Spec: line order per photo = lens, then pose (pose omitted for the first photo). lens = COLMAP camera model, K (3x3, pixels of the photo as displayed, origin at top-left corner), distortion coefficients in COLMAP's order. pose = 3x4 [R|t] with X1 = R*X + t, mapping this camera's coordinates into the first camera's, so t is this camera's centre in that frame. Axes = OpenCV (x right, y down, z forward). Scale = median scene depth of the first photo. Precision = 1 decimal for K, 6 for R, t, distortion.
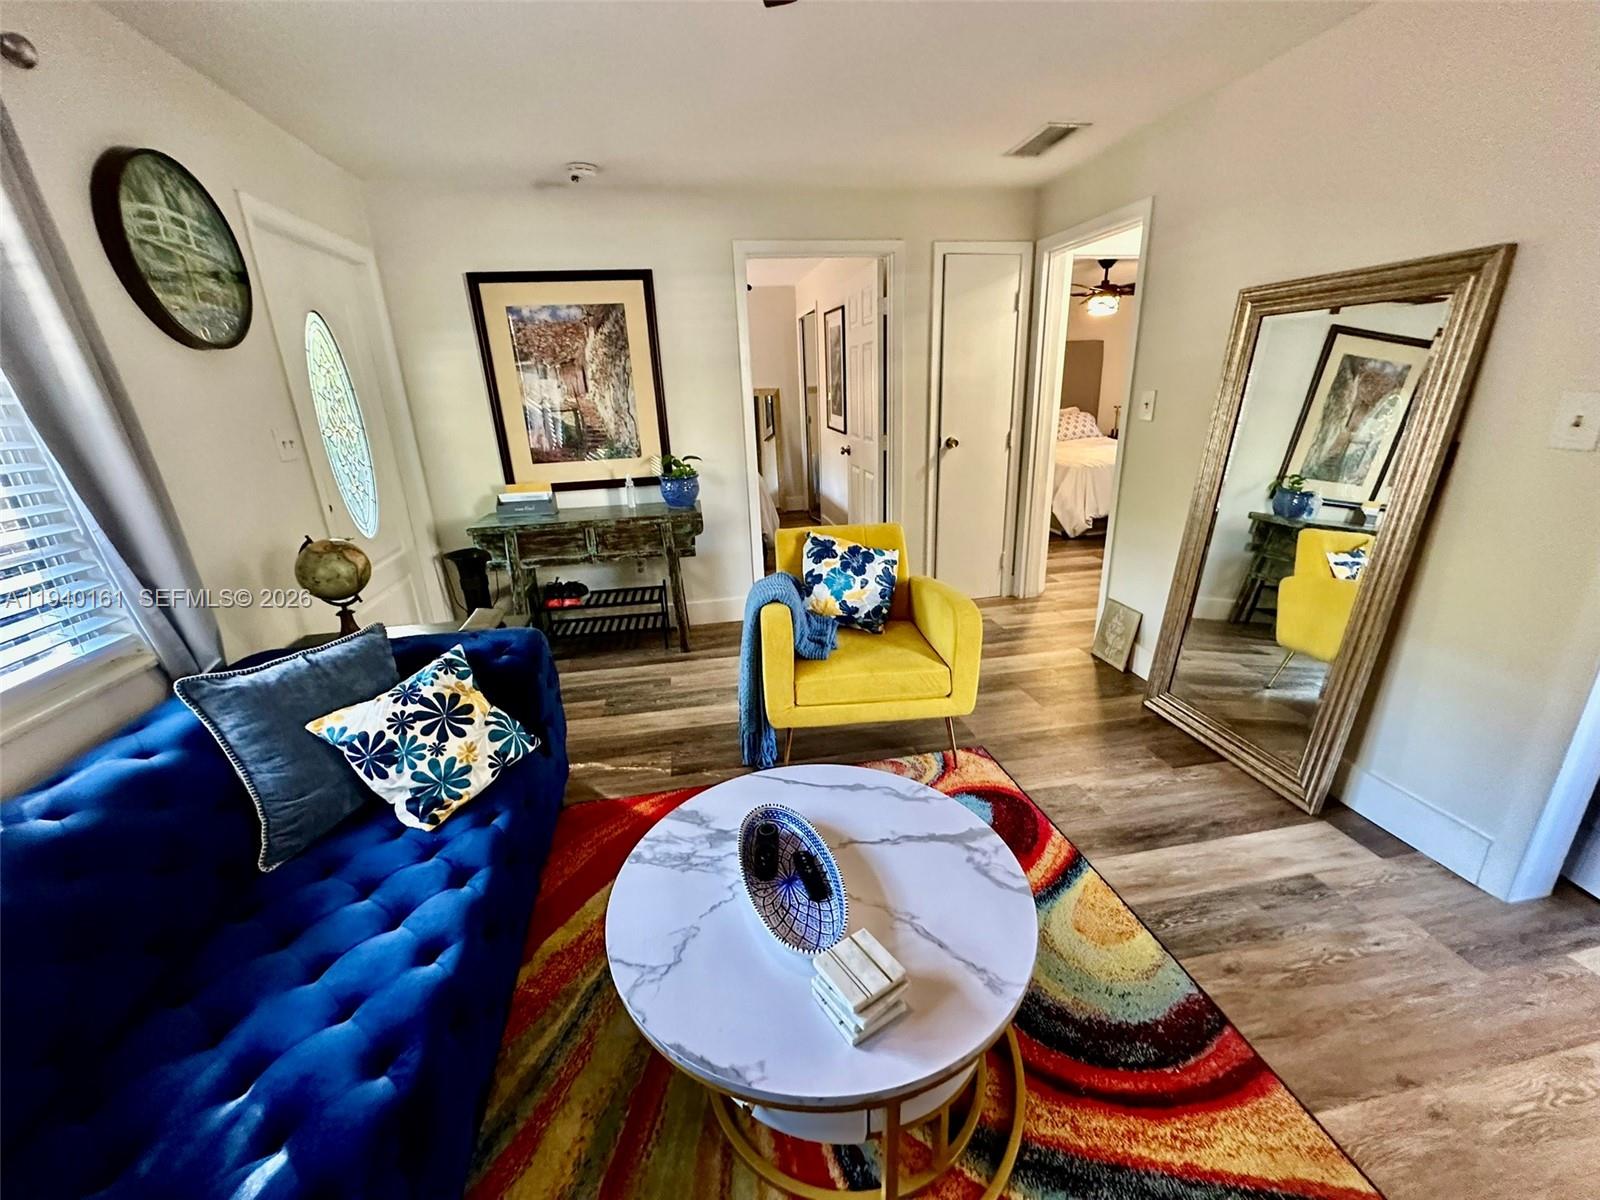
lens RADIAL K [[640.5, 0, 797.9], [0, 640.5, 599.0], [0, 0, 1]] dist [-0.002664, 0.000391]
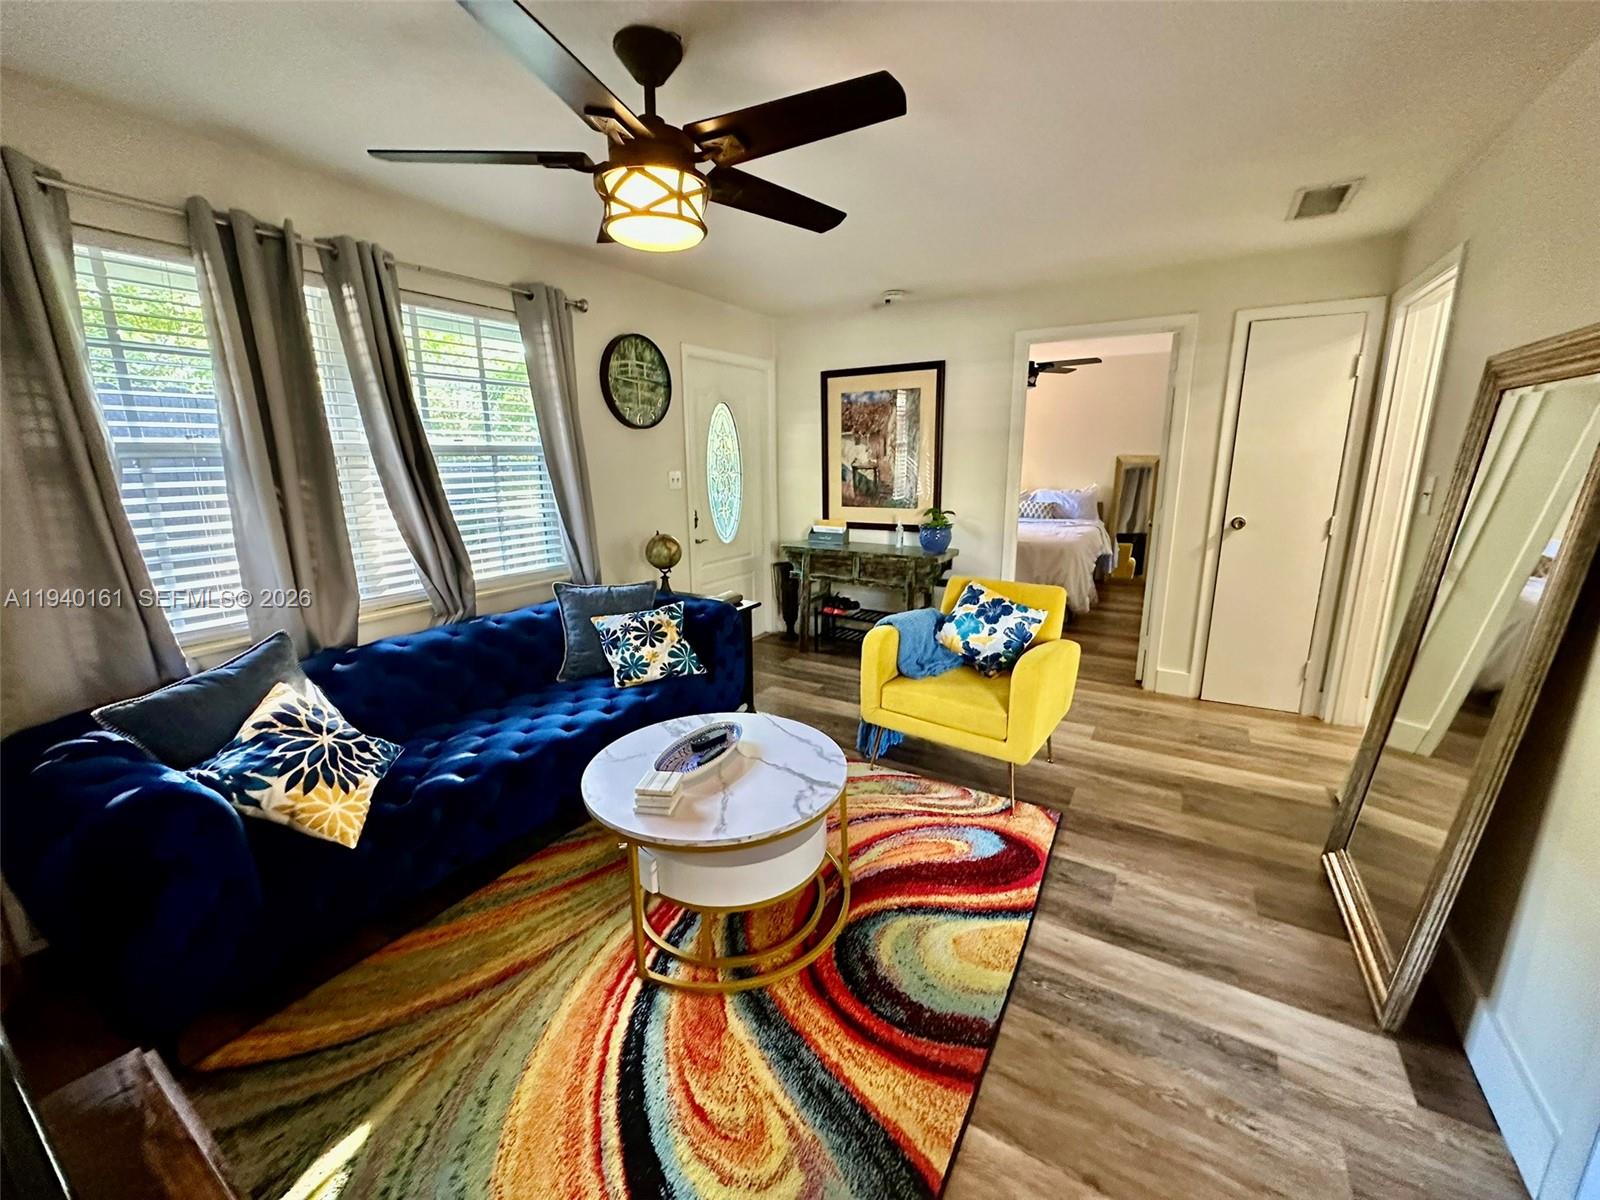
lens RADIAL K [[640.5, 0, 797.9], [0, 640.5, 599.0], [0, 0, 1]] dist [-0.002664, 0.000391]
pose [[0.750845, 0.174948, -0.636887, 0.588256], [-0.227340, 0.973815, -0.000518, -0.002102], [0.620119, 0.145178, 0.770957, -0.084544]]
